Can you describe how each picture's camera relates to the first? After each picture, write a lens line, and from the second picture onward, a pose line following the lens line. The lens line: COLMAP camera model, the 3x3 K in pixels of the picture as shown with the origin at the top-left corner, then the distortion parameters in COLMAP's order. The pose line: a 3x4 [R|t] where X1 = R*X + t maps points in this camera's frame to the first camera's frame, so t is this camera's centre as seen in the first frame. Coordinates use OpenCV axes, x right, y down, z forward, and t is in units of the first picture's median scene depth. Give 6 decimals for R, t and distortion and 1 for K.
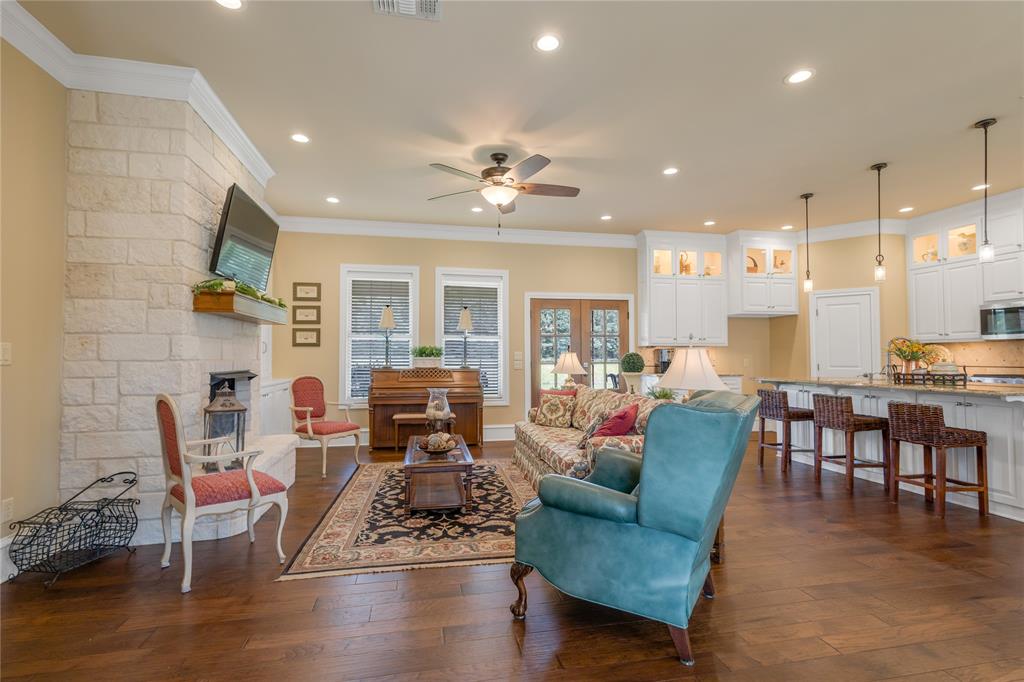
lens RADIAL K [[482.1, 0, 534.5], [0, 482.1, 347.9], [0, 0, 1]] dist [0.016386, -0.002520]
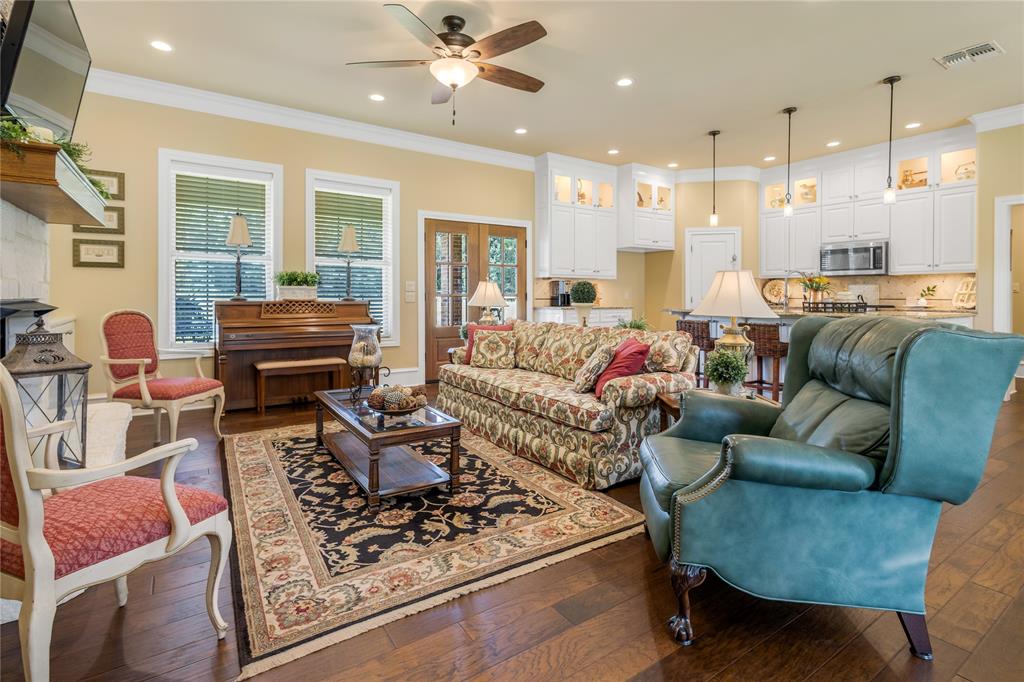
lens RADIAL K [[482.1, 0, 515.0], [0, 482.1, 298.3], [0, 0, 1]] dist [0.016386, -0.002520]
pose [[0.926650, 0.001236, 0.375923, -0.218473], [-0.010774, 0.999671, 0.023272, 0.019583], [-0.375770, -0.025615, 0.926359, 0.190585]]
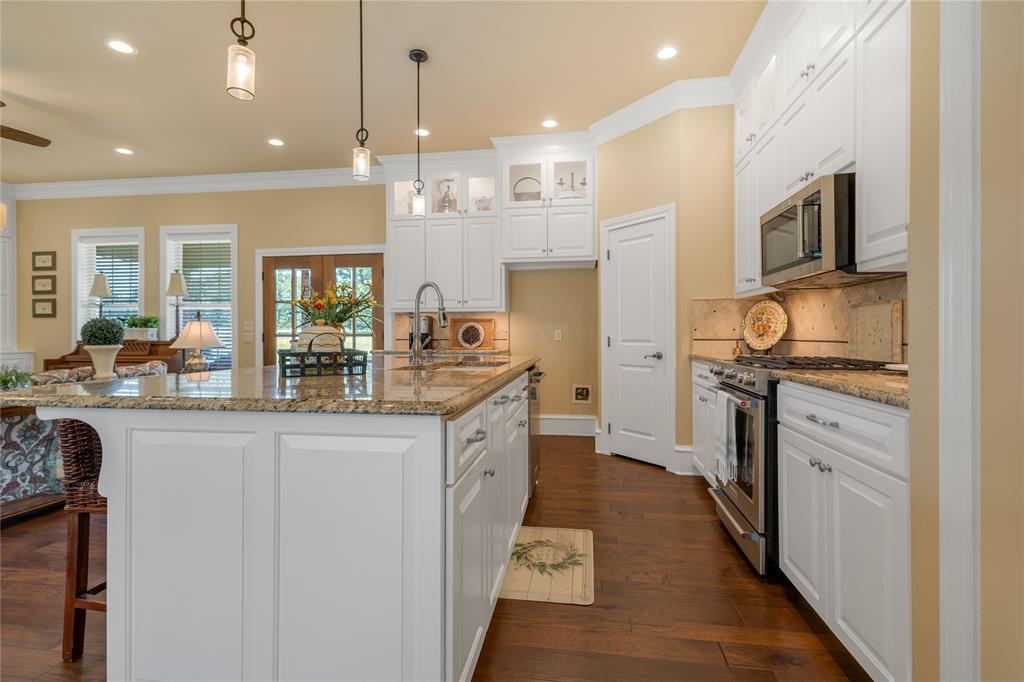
lens RADIAL K [[482.1, 0, 510.1], [0, 482.1, 336.5], [0, 0, 1]] dist [0.016386, -0.002520]
pose [[0.937307, 0.001810, -0.348500, 0.832527], [0.007224, 0.999671, 0.024621, 0.020200], [0.348430, -0.025595, 0.936985, 0.450913]]
